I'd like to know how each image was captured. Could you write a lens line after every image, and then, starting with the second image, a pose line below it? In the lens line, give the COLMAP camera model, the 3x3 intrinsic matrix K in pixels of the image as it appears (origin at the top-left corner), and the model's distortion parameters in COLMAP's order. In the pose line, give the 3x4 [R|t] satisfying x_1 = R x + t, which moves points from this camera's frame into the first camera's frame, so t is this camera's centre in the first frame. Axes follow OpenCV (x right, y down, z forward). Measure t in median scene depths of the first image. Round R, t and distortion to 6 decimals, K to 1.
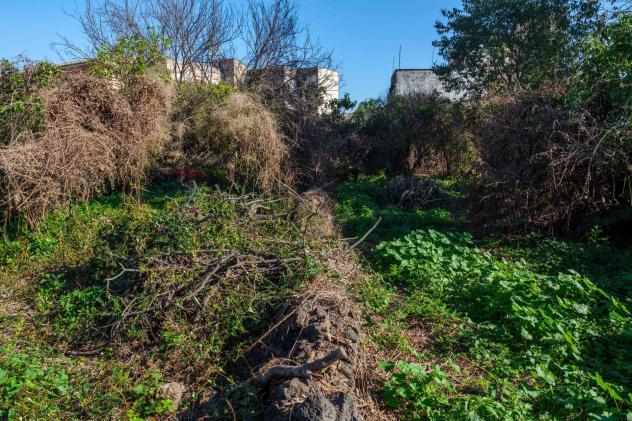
lens RADIAL K [[450.4, 0, 322.0], [0, 450.4, 203.2], [0, 0, 1]] dist [-0.016226, 0.011142]
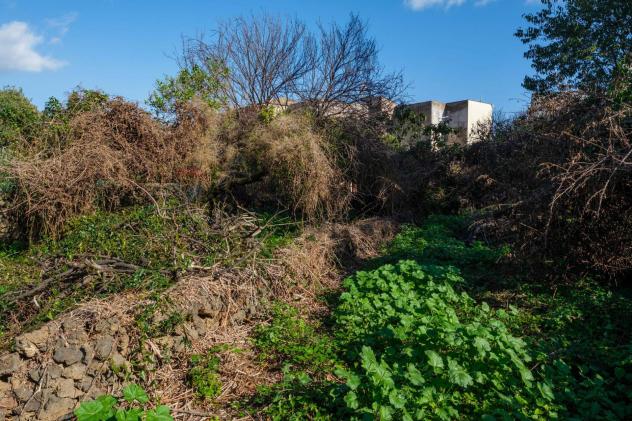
lens RADIAL K [[450.4, 0, 319.5], [0, 450.4, 207.3], [0, 0, 1]] dist [-0.016226, 0.011142]
pose [[0.937282, 0.031060, -0.347185, 0.391050], [-0.056612, 0.996362, -0.063696, 0.025814], [0.343944, 0.079356, 0.935631, 0.182046]]
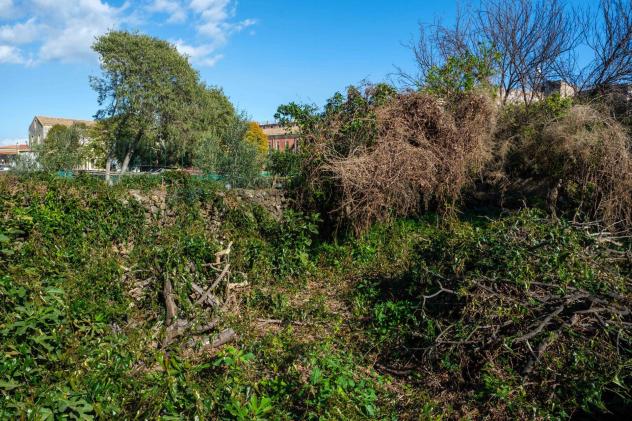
lens RADIAL K [[450.4, 0, 316.3], [0, 450.4, 206.2], [0, 0, 1]] dist [-0.016226, 0.011142]
pose [[0.782785, 0.070534, -0.618282, -0.066611], [-0.106558, 0.994074, -0.021505, 0.021087], [0.613102, 0.082716, 0.785662, 0.095130]]
